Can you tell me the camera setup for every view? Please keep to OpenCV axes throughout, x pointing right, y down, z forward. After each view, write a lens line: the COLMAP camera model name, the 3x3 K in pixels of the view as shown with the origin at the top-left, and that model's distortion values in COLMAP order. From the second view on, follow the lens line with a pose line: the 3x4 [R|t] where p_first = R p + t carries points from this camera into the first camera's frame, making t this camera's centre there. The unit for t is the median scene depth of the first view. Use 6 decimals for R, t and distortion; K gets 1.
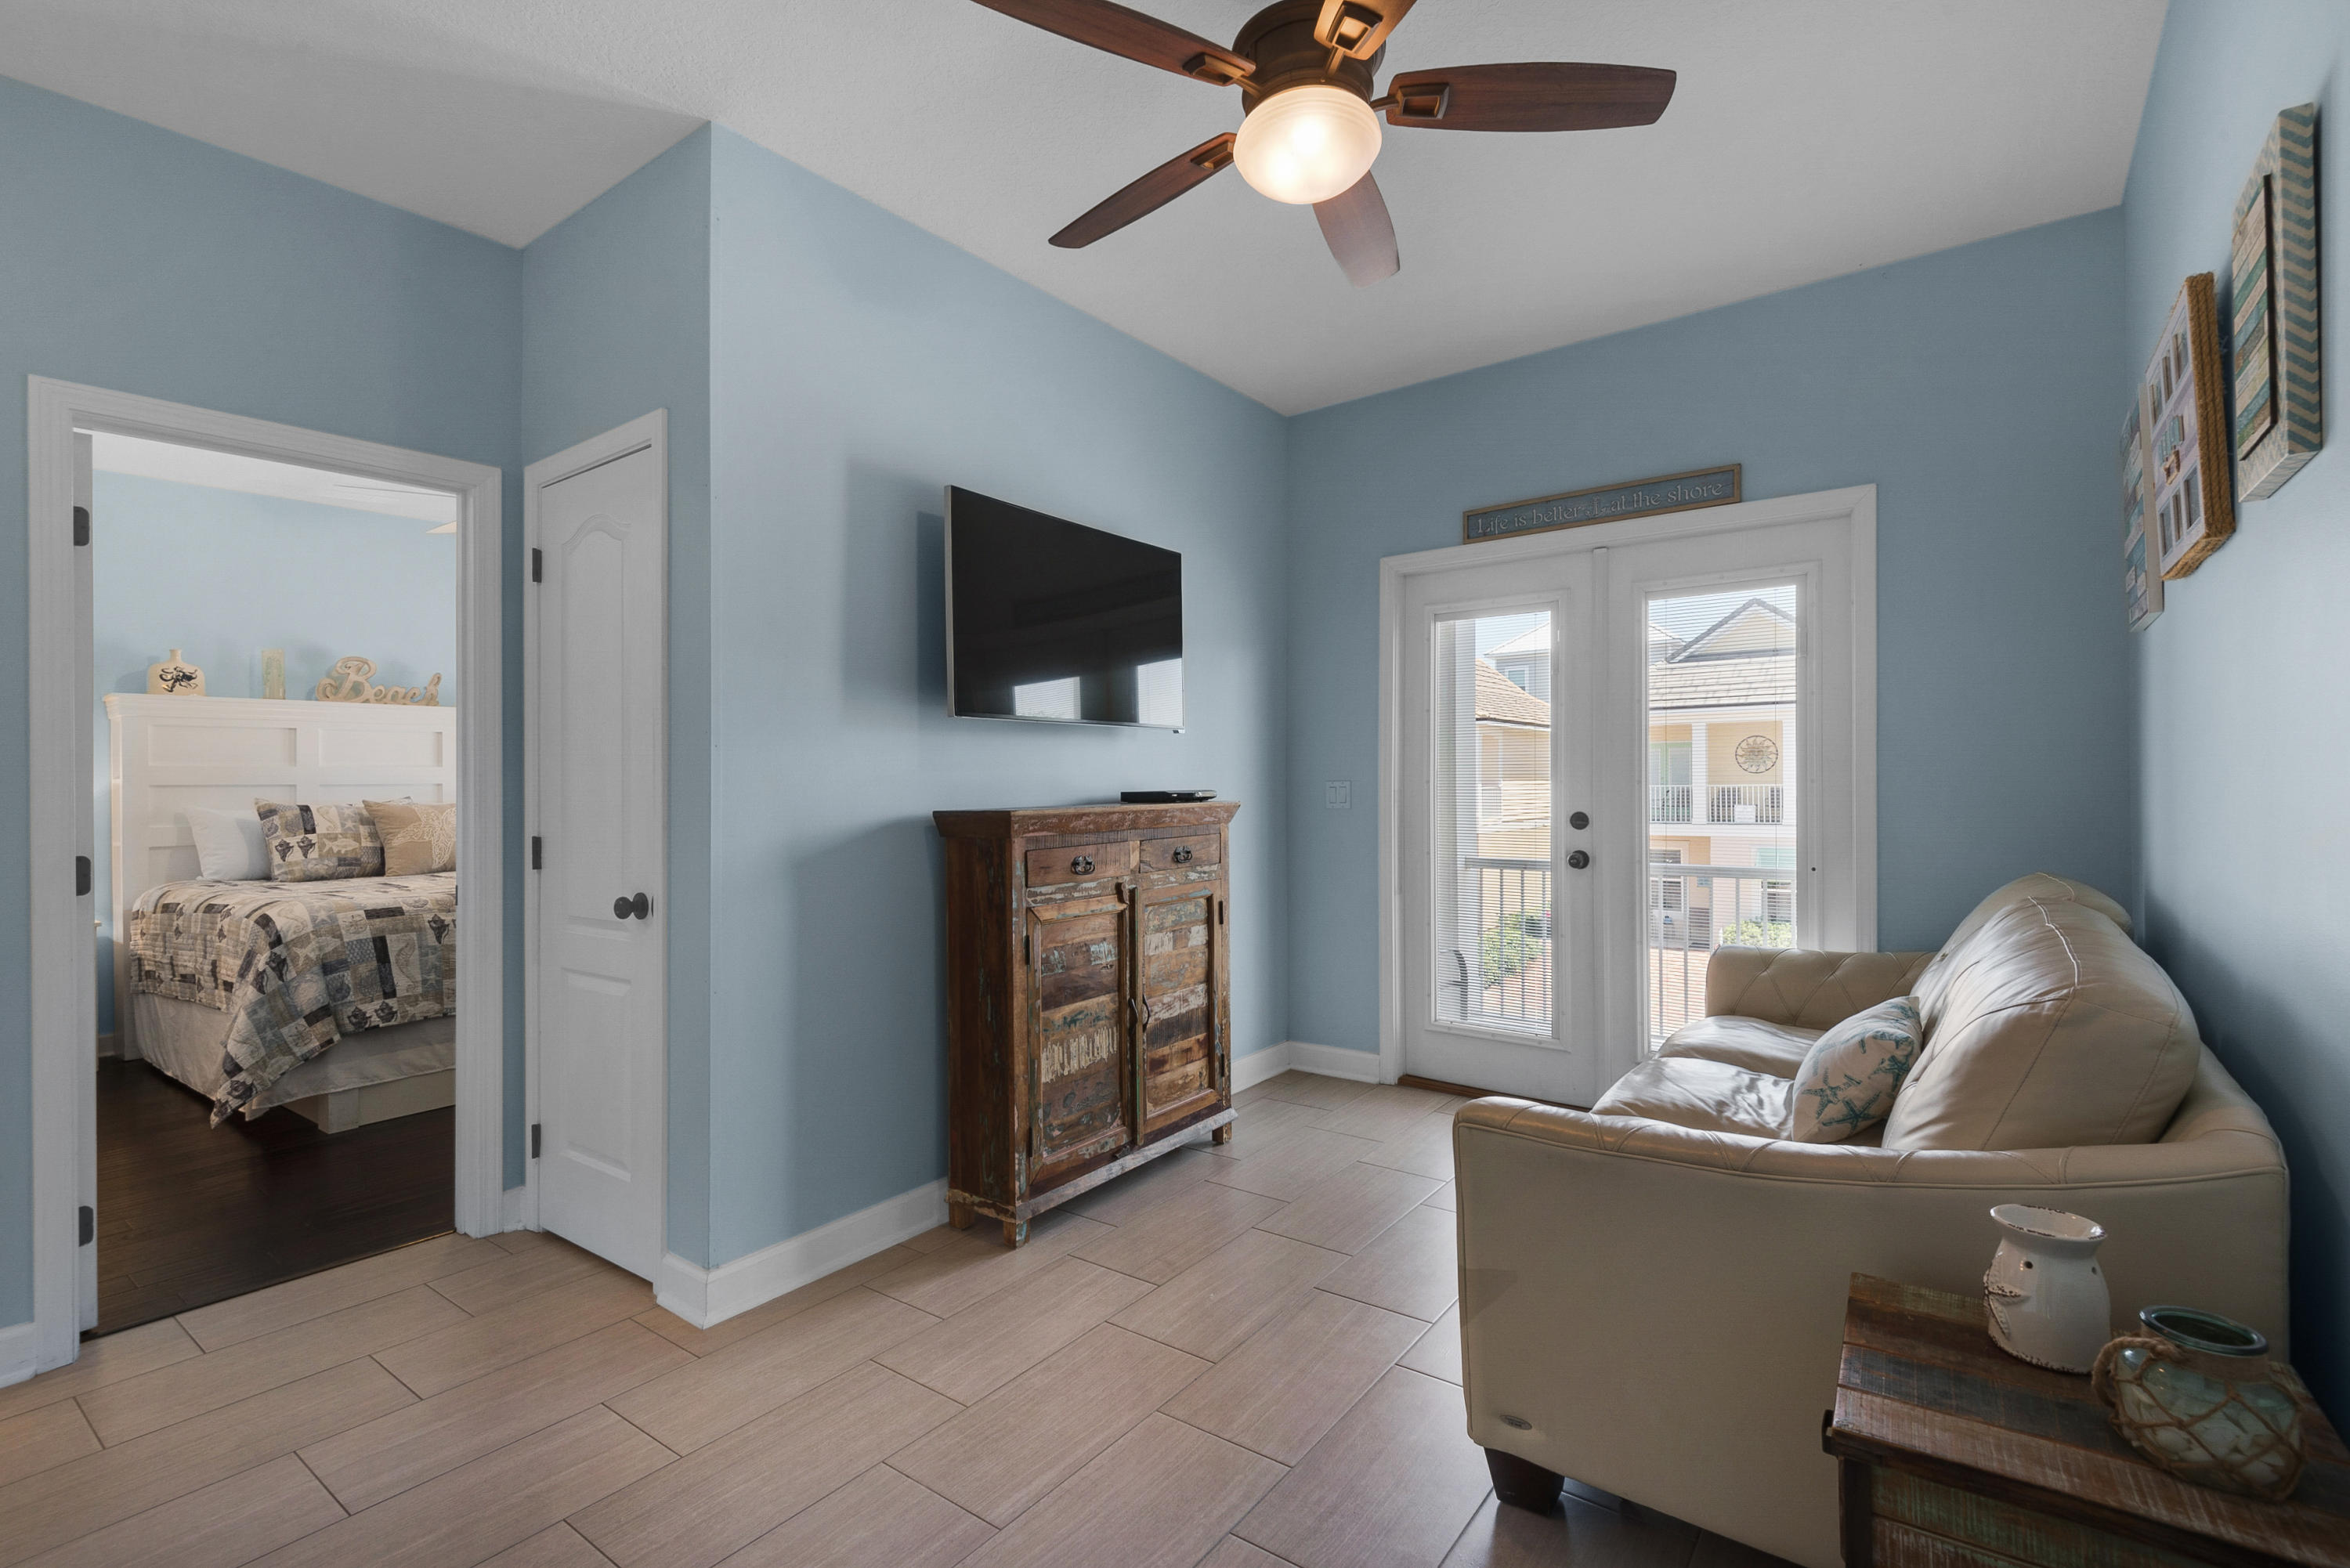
lens RADIAL K [[1064.7, 0, 1175.0], [0, 1064.7, 784.0], [0, 0, 1]] dist [0.020698, 0.000007]
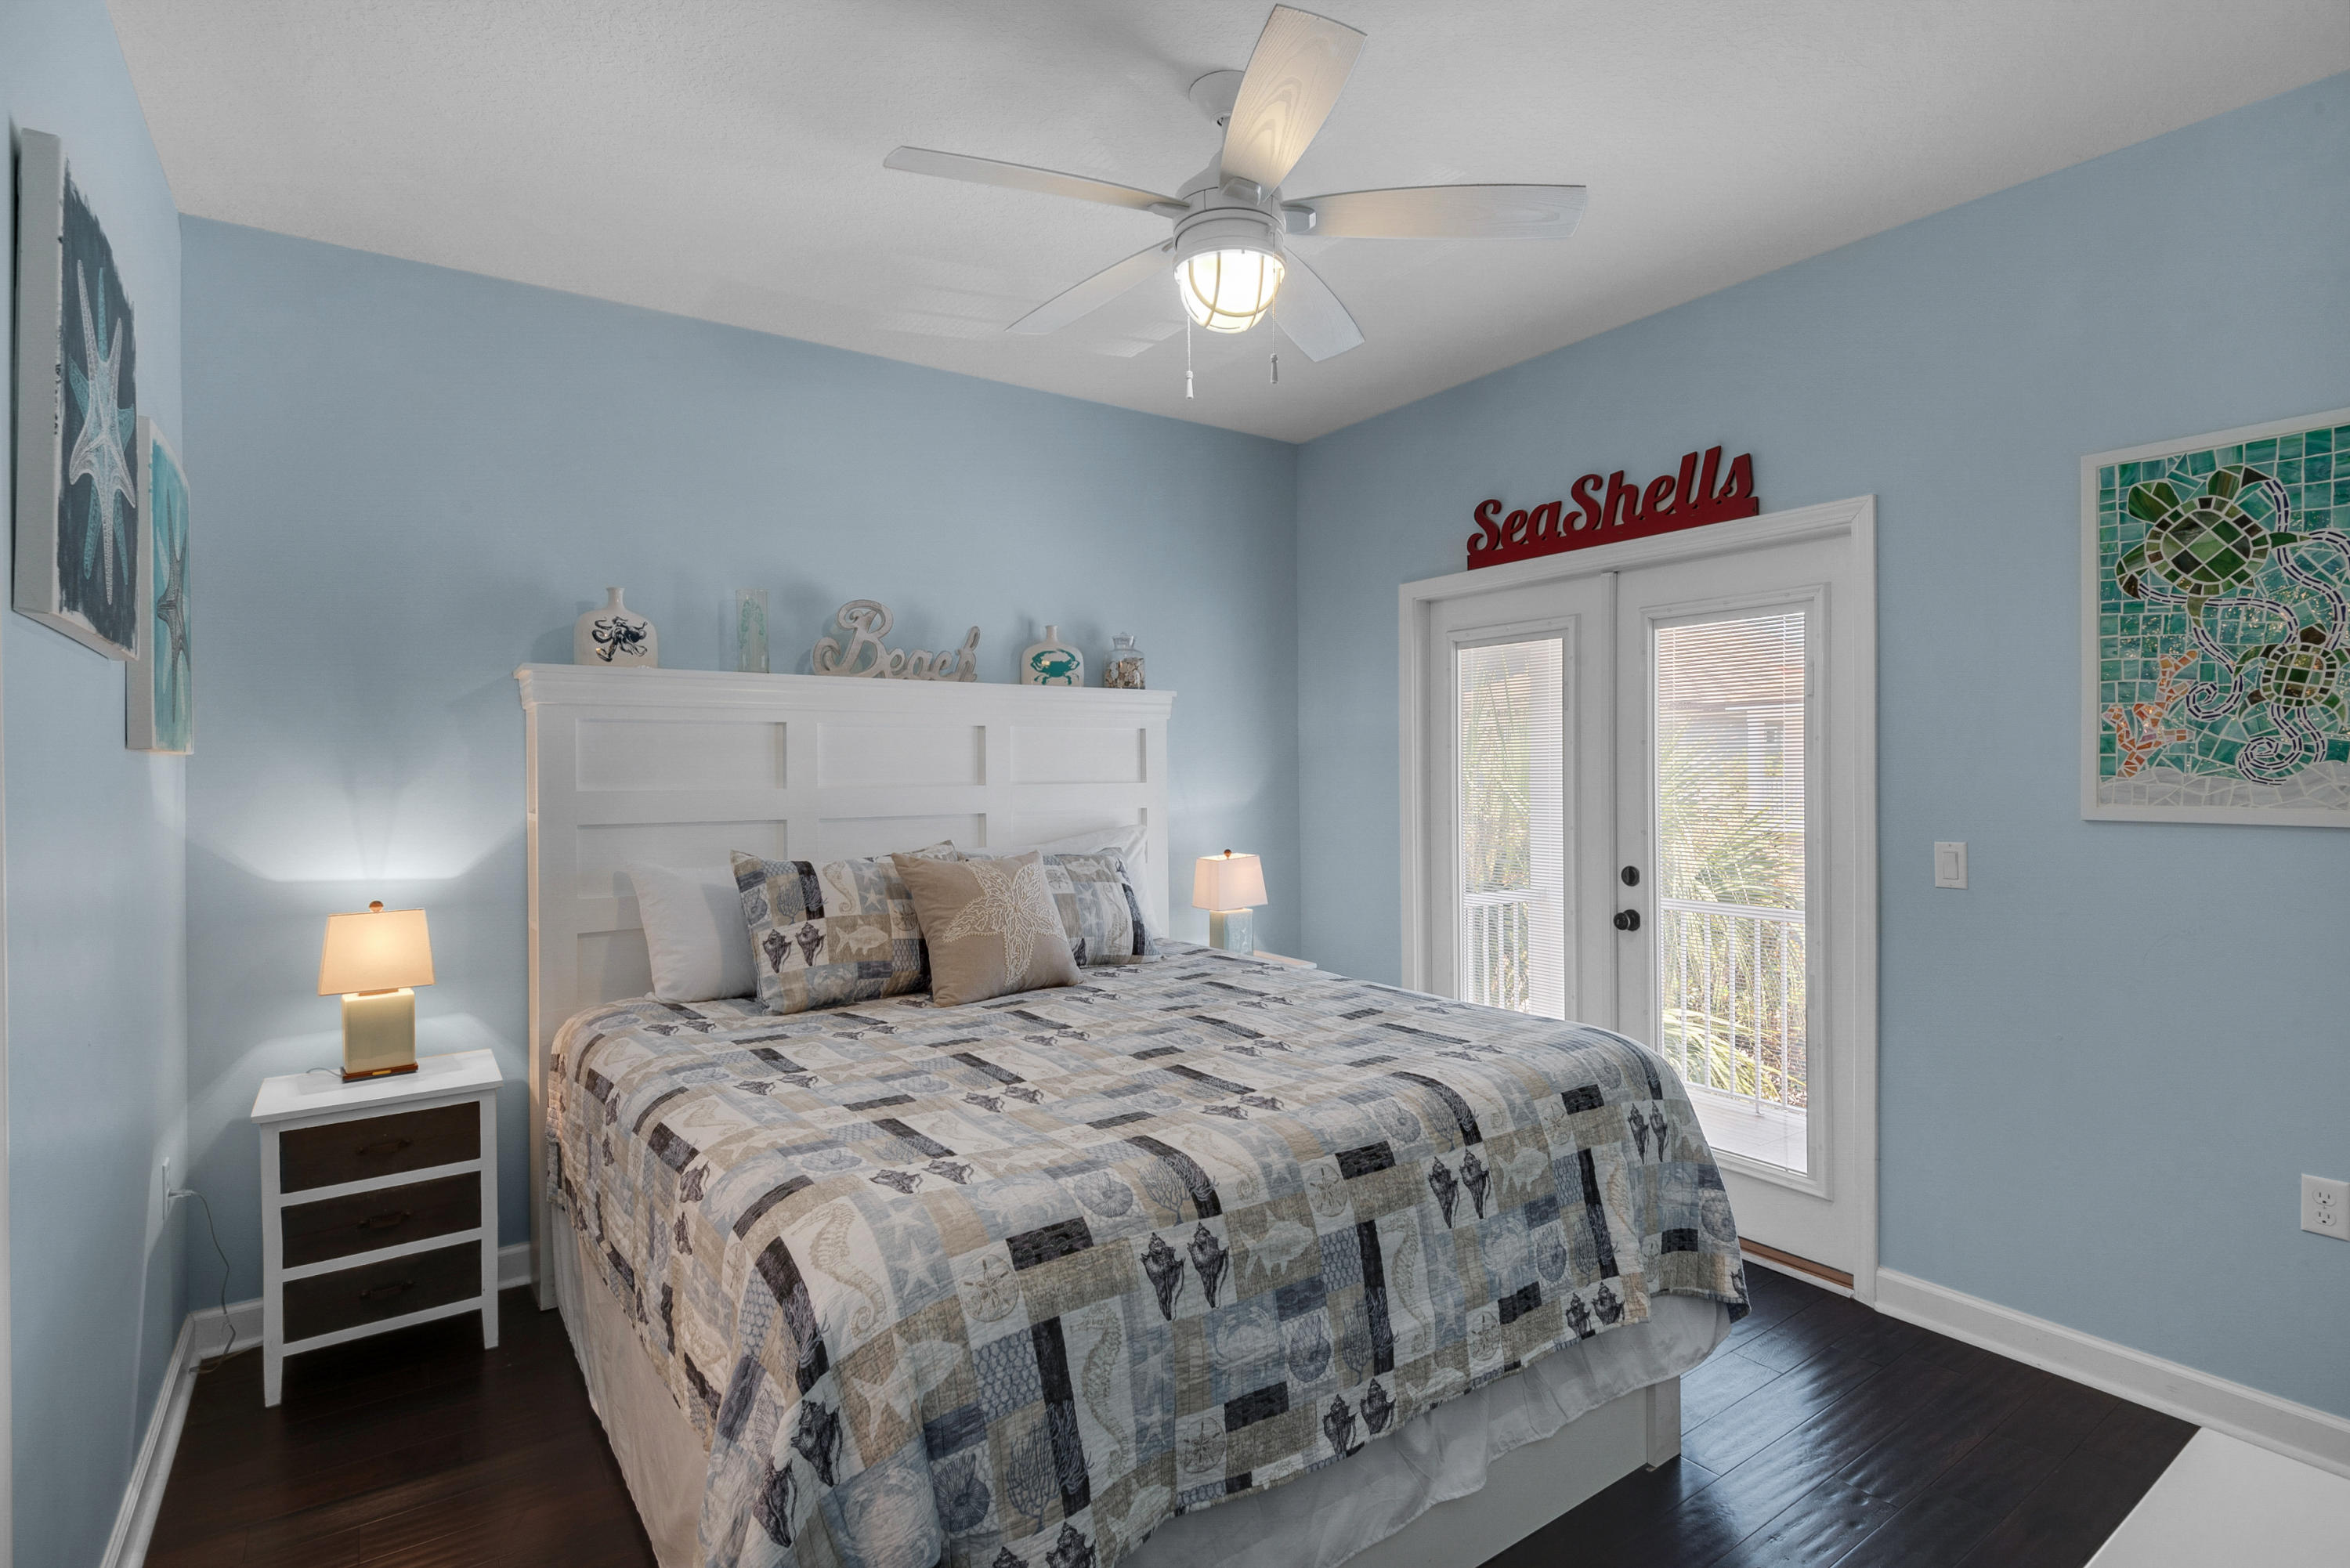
lens RADIAL K [[1104.9, 0, 1211.6], [0, 1104.9, 786.2], [0, 0, 1]] dist [0.044221, -0.036358]
pose [[0.961773, 0.010307, -0.273655, -0.459941], [-0.005046, 0.999789, 0.019920, -0.032388], [0.273802, -0.017778, 0.961622, 0.521051]]
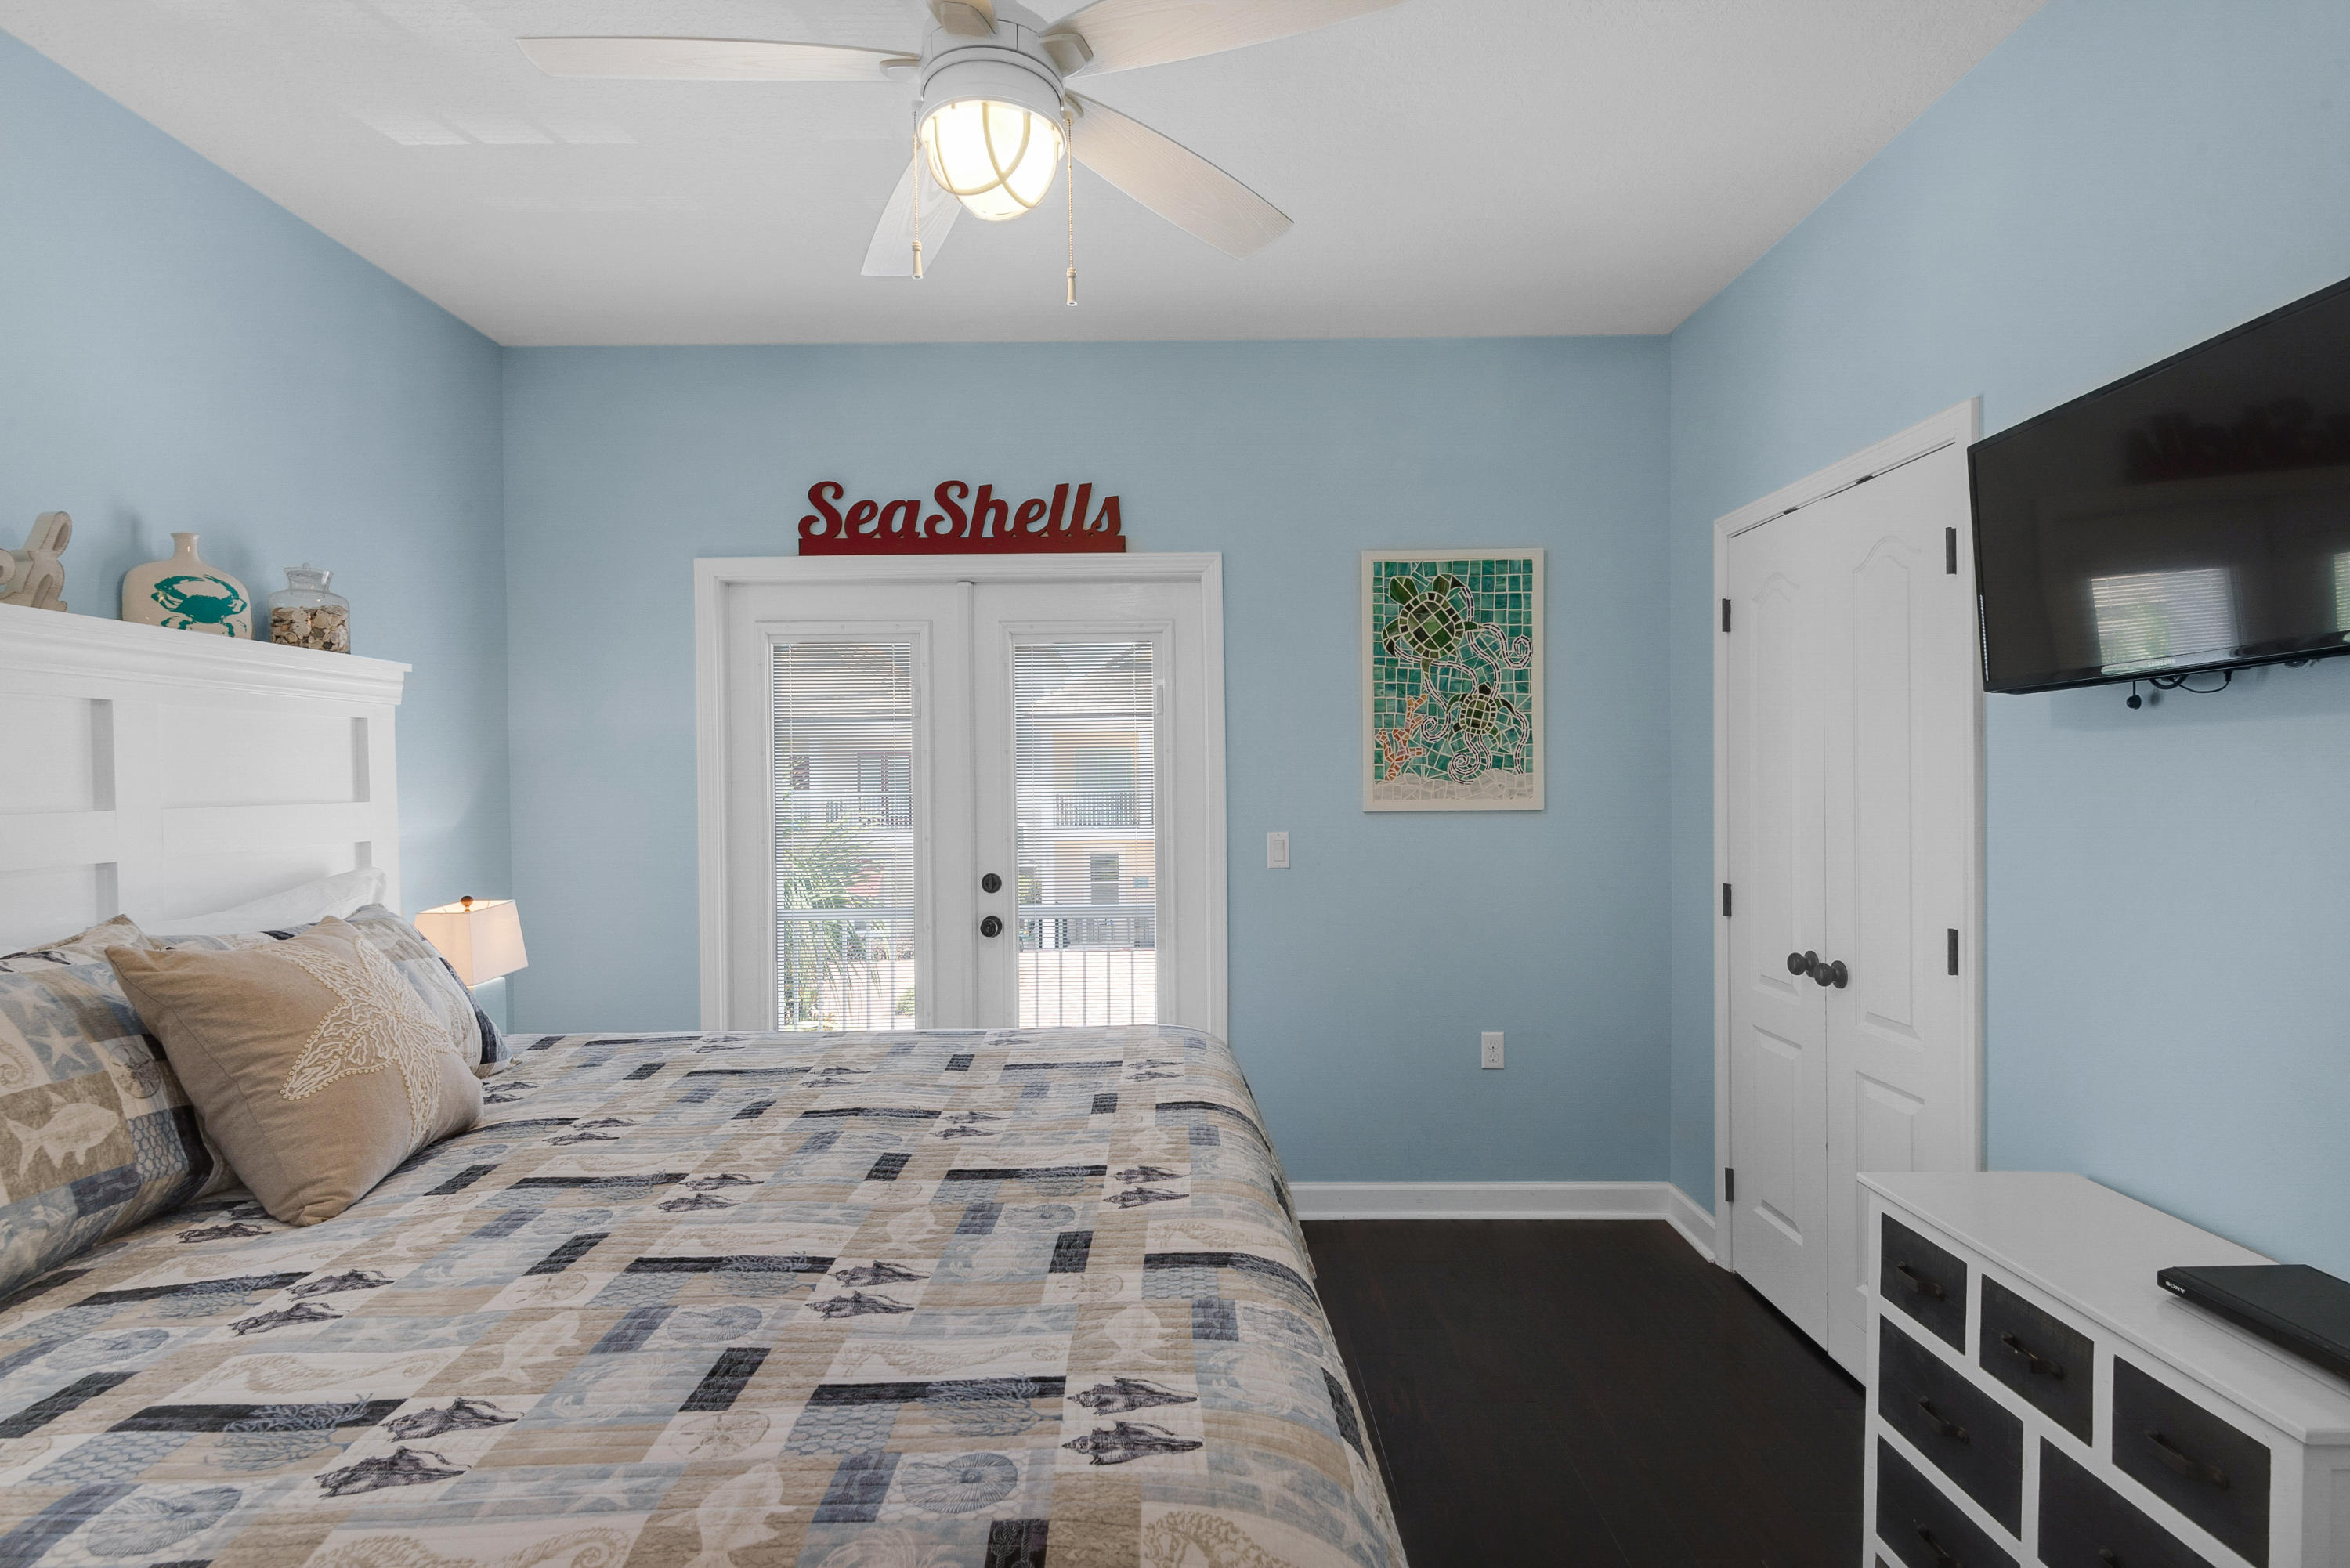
lens RADIAL K [[1087.0, 0, 1175.0], [0, 1087.0, 784.0], [0, 0, 1]] dist [0.021836, -0.016524]
pose [[0.796553, -0.001423, 0.604567, -0.731800], [0.001161, 0.999999, 0.000825, -0.026967], [-0.604568, 0.000045, 0.796554, 0.641917]]
